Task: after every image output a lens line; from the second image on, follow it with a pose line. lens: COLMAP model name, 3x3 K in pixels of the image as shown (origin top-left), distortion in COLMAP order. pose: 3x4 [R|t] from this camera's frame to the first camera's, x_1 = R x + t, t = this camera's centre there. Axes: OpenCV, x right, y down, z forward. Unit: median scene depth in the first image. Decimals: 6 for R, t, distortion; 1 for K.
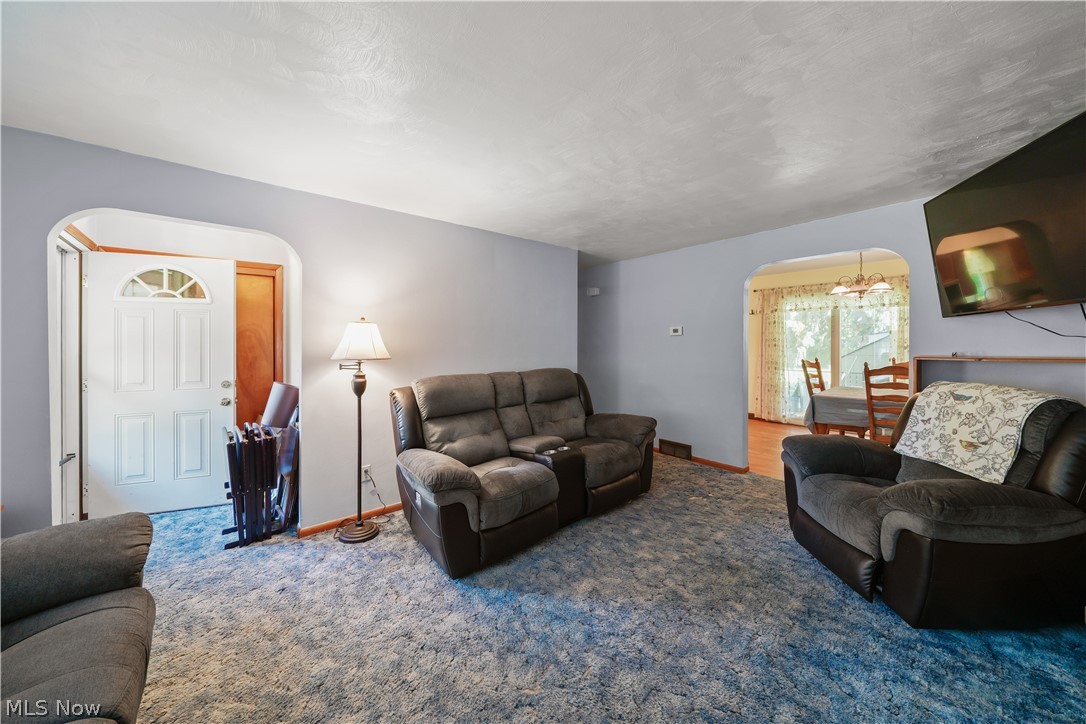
lens RADIAL K [[377.5, 0, 535.1], [0, 377.5, 345.3], [0, 0, 1]] dist [-0.002989, -0.000196]
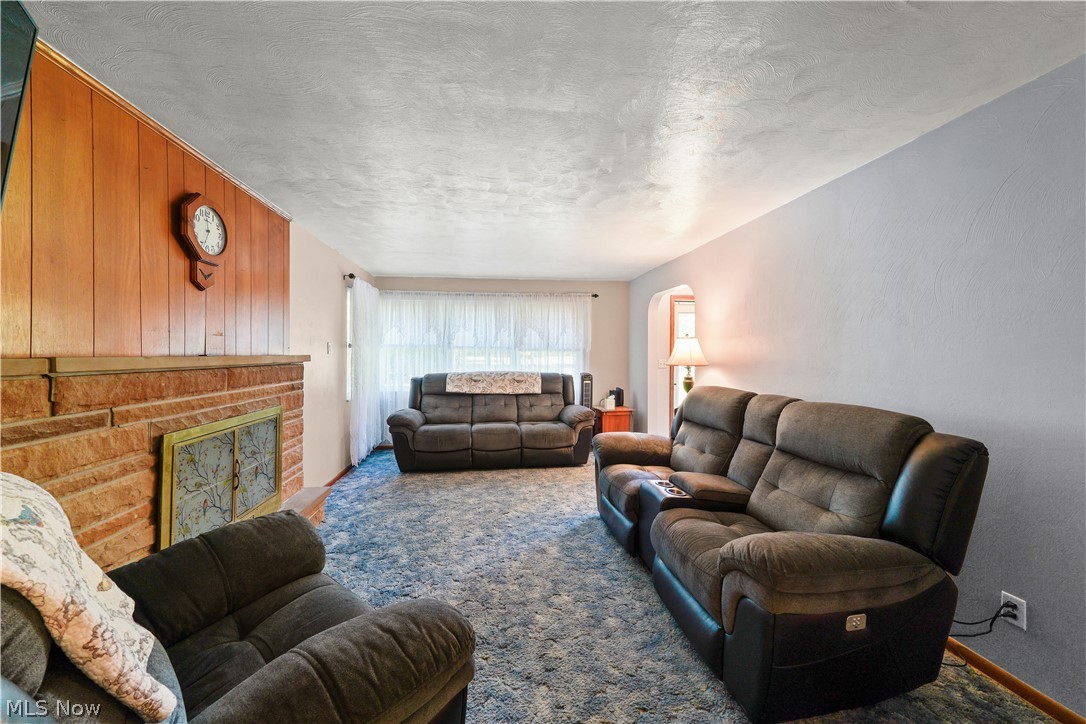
lens RADIAL K [[377.5, 0, 543.2], [0, 377.5, 361.7], [0, 0, 1]] dist [-0.002989, -0.000196]
pose [[-0.516783, 0.022177, -0.855829, 1.194241], [-0.005648, 0.999554, 0.029312, -0.015493], [0.856098, 0.019982, -0.516428, 1.605263]]
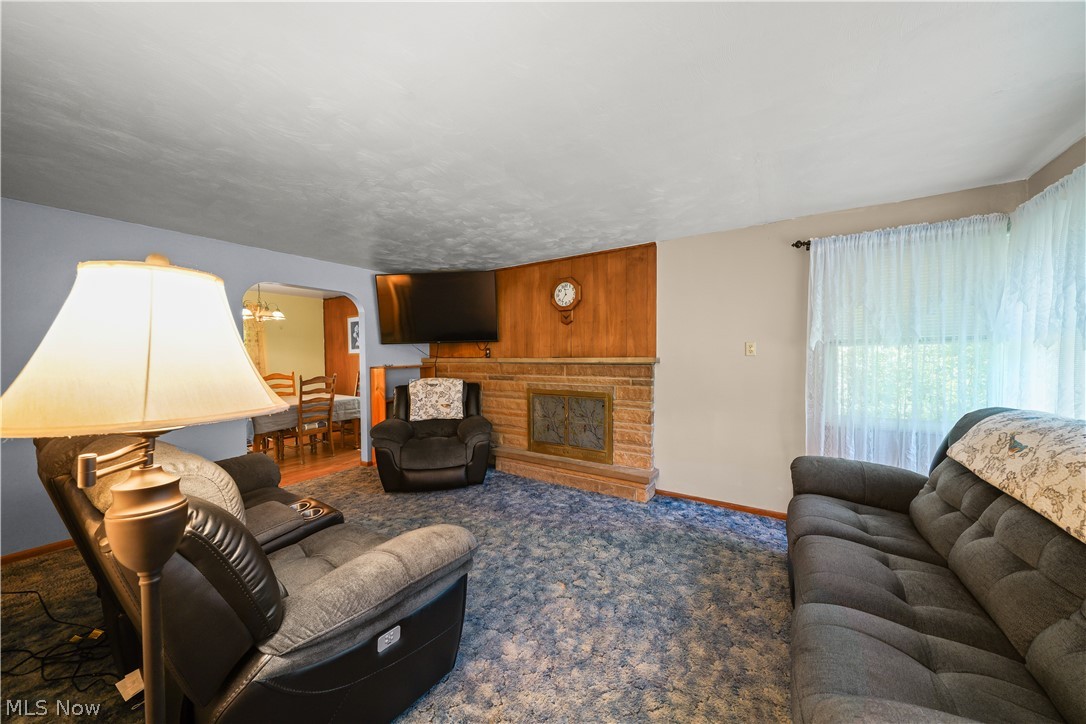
lens RADIAL K [[377.5, 0, 529.1], [0, 377.5, 366.9], [0, 0, 1]] dist [-0.002989, -0.000196]
pose [[-0.267521, -0.016311, 0.963414, -0.995242], [0.017685, 0.999605, 0.021835, 0.005188], [-0.963390, 0.022879, -0.267127, 1.060803]]
